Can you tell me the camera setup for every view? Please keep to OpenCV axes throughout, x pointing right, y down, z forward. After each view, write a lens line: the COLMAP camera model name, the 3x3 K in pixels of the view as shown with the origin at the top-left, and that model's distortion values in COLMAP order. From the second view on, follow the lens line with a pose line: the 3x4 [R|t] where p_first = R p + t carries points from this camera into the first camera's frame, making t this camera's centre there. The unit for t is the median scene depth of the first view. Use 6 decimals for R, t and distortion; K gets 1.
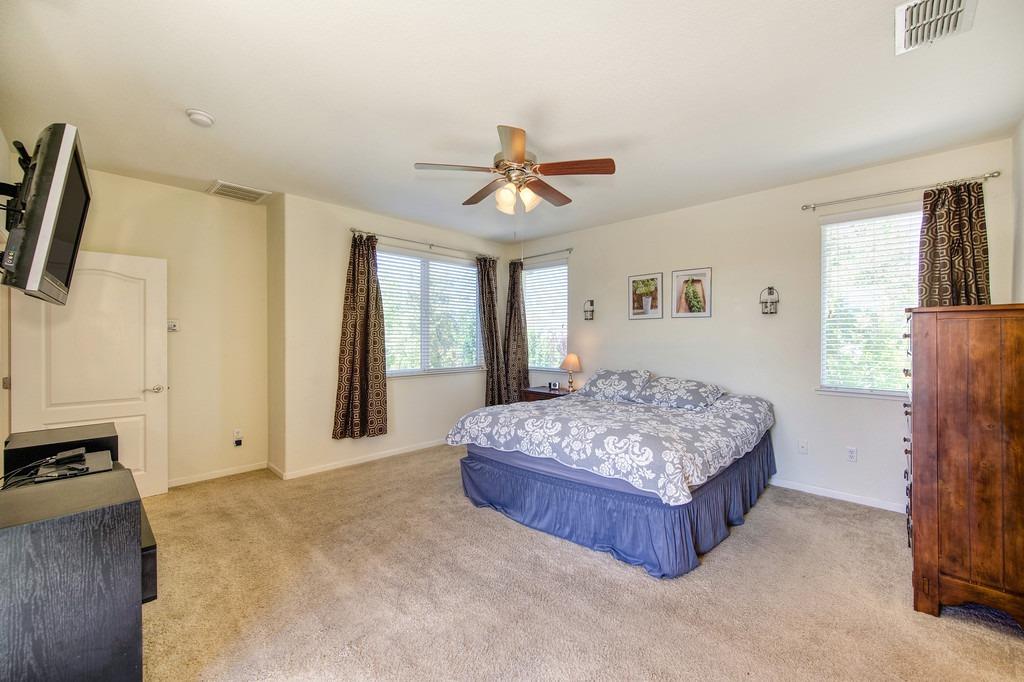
lens RADIAL K [[405.7, 0, 517.0], [0, 405.7, 340.6], [0, 0, 1]] dist [0.000492, -0.000012]
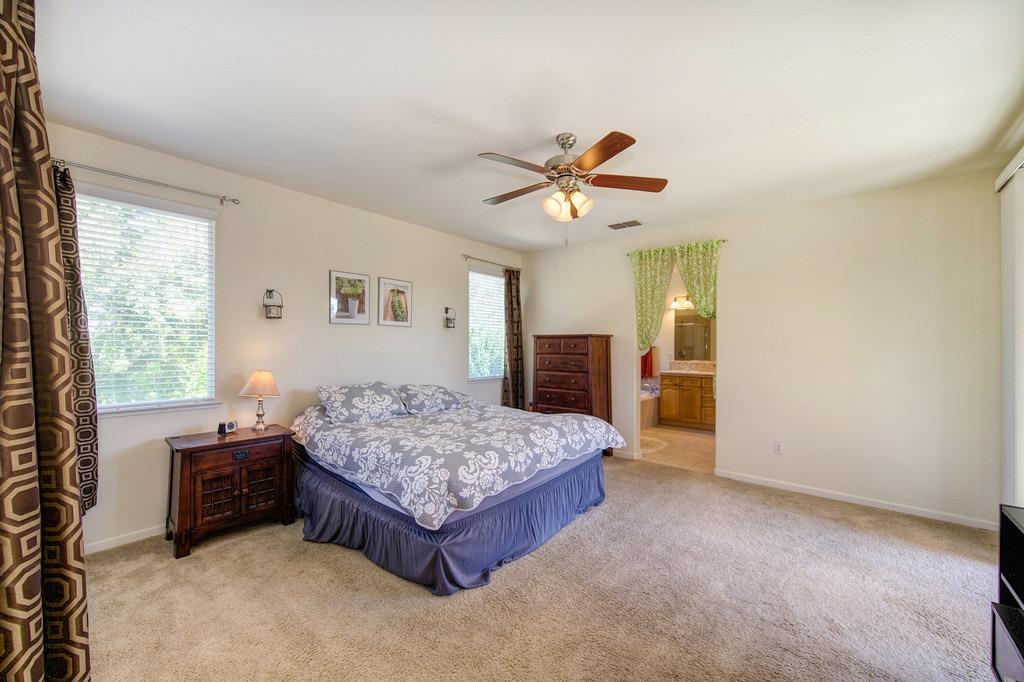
lens RADIAL K [[405.7, 0, 515.1], [0, 405.7, 343.3], [0, 0, 1]] dist [0.000492, -0.000012]
pose [[-0.059261, 0.002193, 0.998240, -0.625056], [0.000411, 0.999998, -0.002173, -0.010516], [-0.998242, 0.000281, -0.059262, 0.756760]]
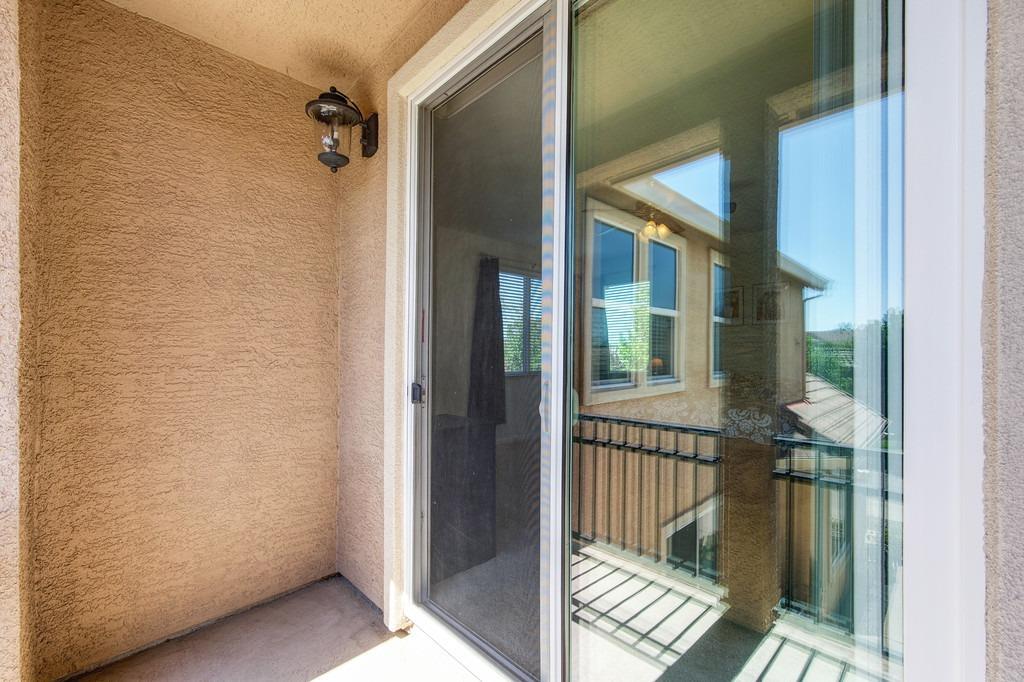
lens RADIAL K [[429.2, 0, 507.1], [0, 429.2, 358.2], [0, 0, 1]] dist [0.000778, 0.000028]
pose [[0.998039, -0.002281, -0.062552, -0.247649], [0.002237, 0.999997, -0.000784, 0.038754], [0.062554, 0.000643, 0.998041, -0.271665]]
